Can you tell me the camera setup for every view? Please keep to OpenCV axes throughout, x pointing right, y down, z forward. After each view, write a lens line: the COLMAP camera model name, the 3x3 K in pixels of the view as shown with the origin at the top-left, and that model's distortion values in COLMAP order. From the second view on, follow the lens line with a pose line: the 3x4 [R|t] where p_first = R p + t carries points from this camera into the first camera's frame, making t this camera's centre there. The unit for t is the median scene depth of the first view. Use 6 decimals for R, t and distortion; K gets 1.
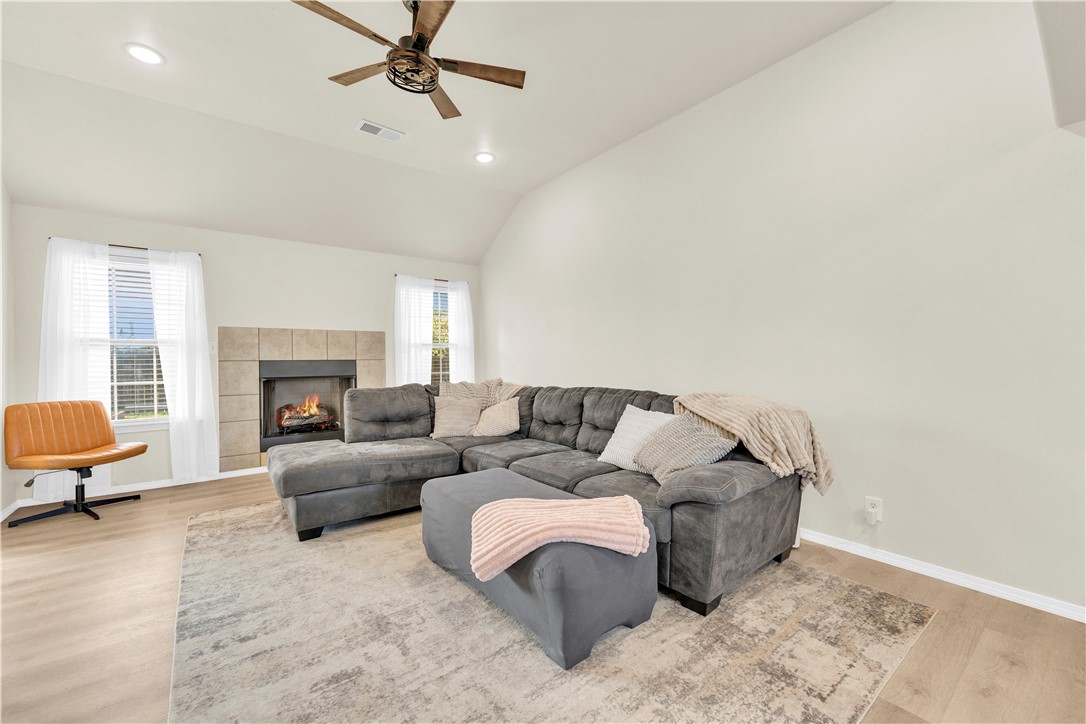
lens RADIAL K [[456.7, 0, 548.9], [0, 456.7, 359.4], [0, 0, 1]] dist [0.004170, -0.000863]
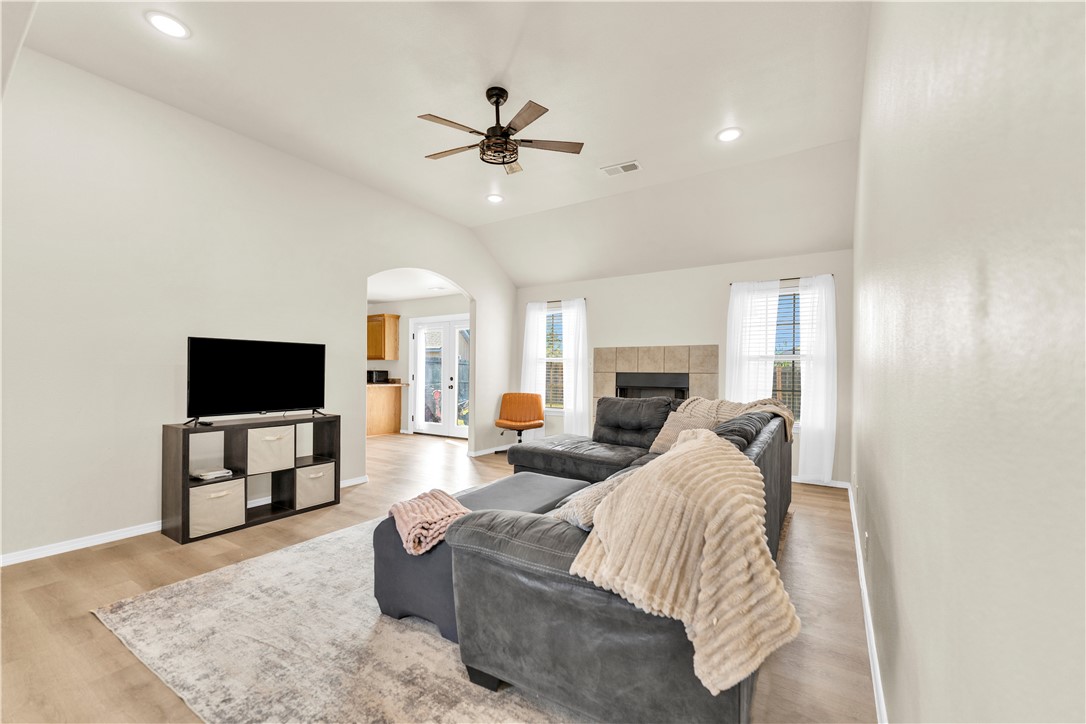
lens RADIAL K [[456.7, 0, 532.5], [0, 456.7, 368.2], [0, 0, 1]] dist [0.004170, -0.000863]
pose [[0.295231, 0.003918, -0.955418, 0.714021], [-0.013552, 0.999908, -0.000087, -0.007964], [0.955330, 0.012974, 0.295257, 0.518840]]
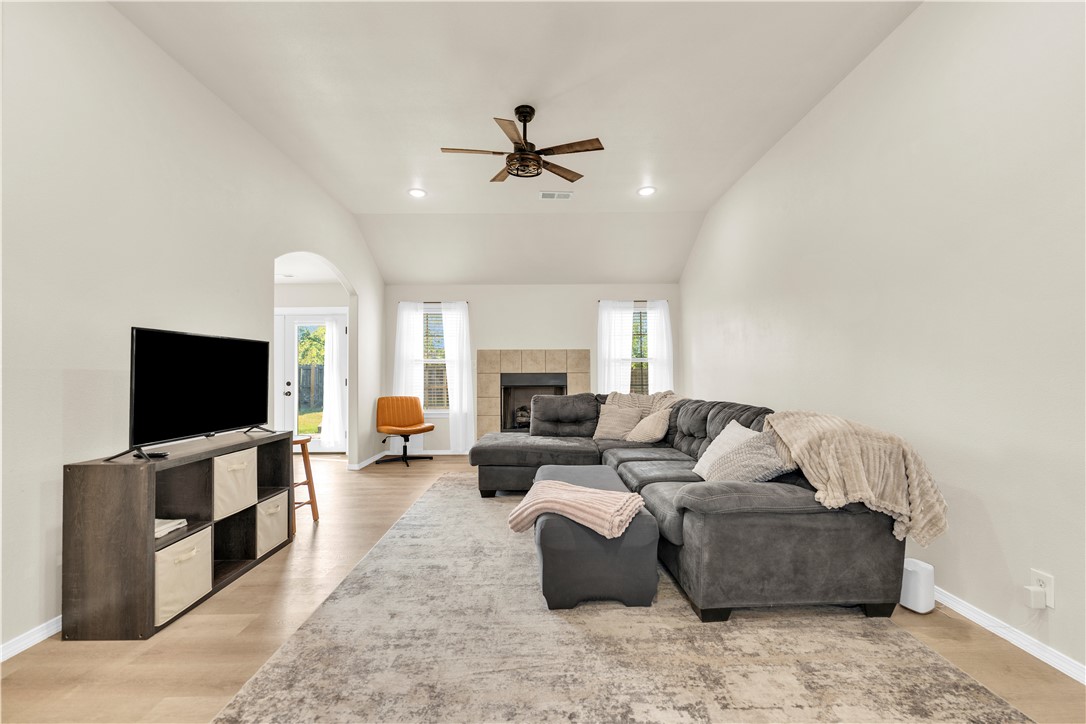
lens RADIAL K [[456.7, 0, 535.6], [0, 456.7, 361.3], [0, 0, 1]] dist [0.004170, -0.000863]
pose [[0.783552, -0.011626, -0.621217, 0.423549], [-0.002852, 0.999747, -0.022308, -0.003934], [0.621319, 0.019251, 0.783321, -0.036907]]
